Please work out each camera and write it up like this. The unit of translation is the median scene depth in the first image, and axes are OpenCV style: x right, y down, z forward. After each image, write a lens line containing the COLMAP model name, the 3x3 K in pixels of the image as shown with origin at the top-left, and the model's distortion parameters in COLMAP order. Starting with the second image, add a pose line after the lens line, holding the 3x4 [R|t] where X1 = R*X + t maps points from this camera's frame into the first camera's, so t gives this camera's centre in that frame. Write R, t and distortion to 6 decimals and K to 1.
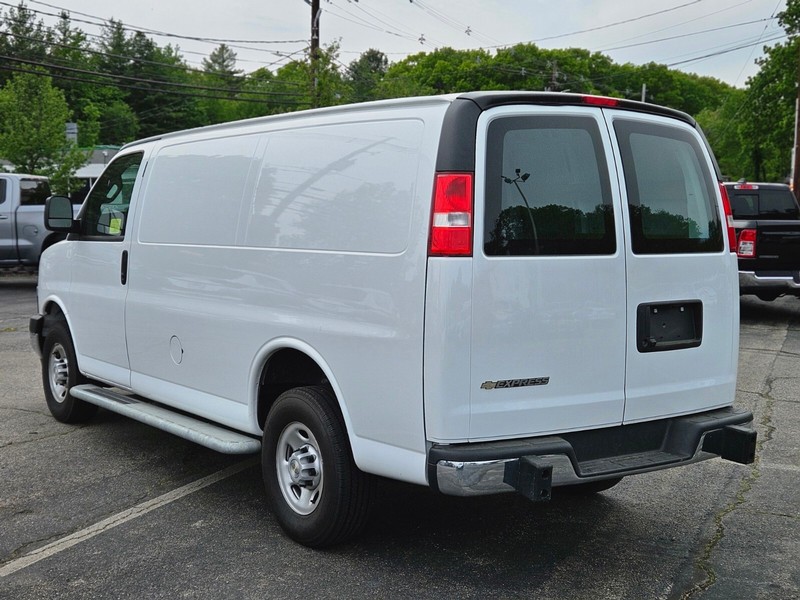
lens RADIAL K [[1035.5, 0, 389.3], [0, 1035.5, 315.6], [0, 0, 1]] dist [0.176564, 0.000000]
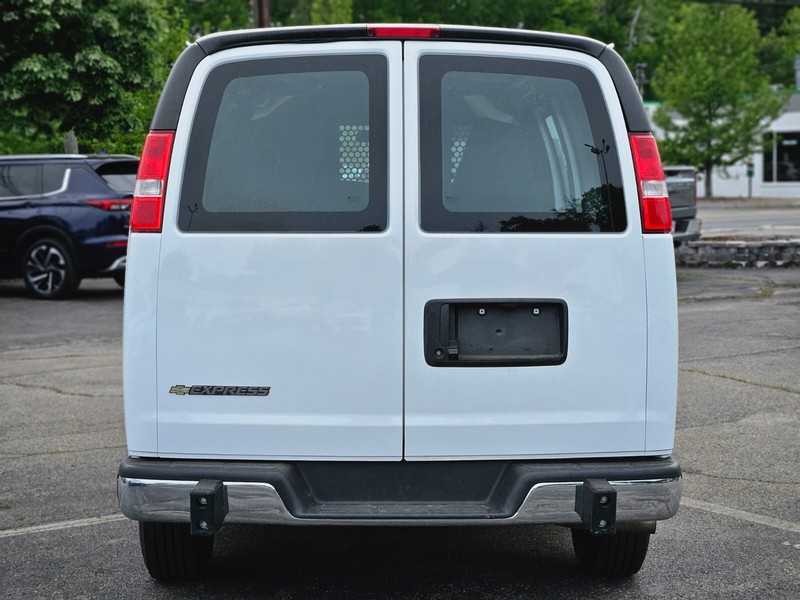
lens RADIAL K [[1545.5, 0, 401.4], [0, 1545.5, 298.8], [0, 0, 1]] dist [-0.081125, 0.000000]
pose [[0.827435, 0.031786, -0.560661, 0.843092], [-0.043373, 0.999032, -0.007373, -0.003039], [0.559884, 0.030418, 0.828012, 0.080986]]
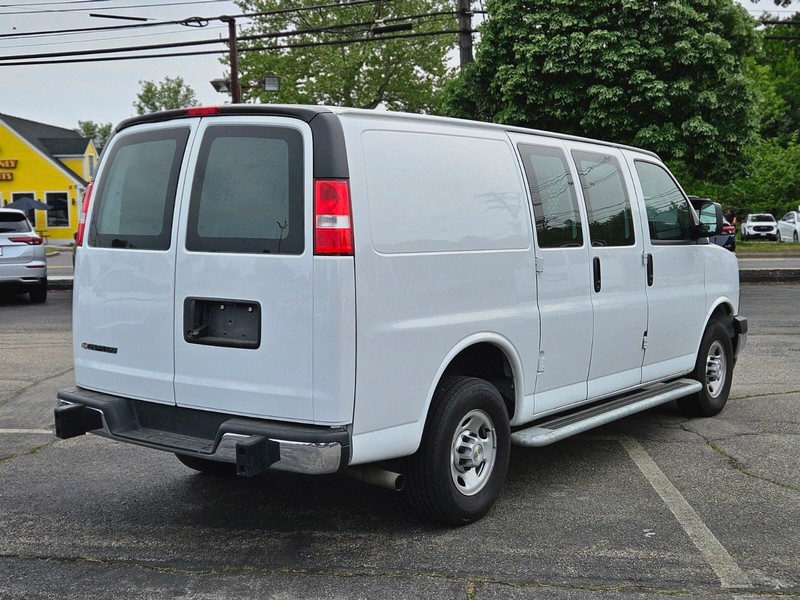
lens RADIAL K [[1035.5, 0, 398.3], [0, 1035.5, 303.1], [0, 0, 1]] dist [0.176564, 0.000000]
pose [[0.307011, 0.071390, -0.949025, 1.335272], [-0.088315, 0.995017, 0.046280, -0.074318], [0.947600, 0.069604, 0.311786, 0.877435]]
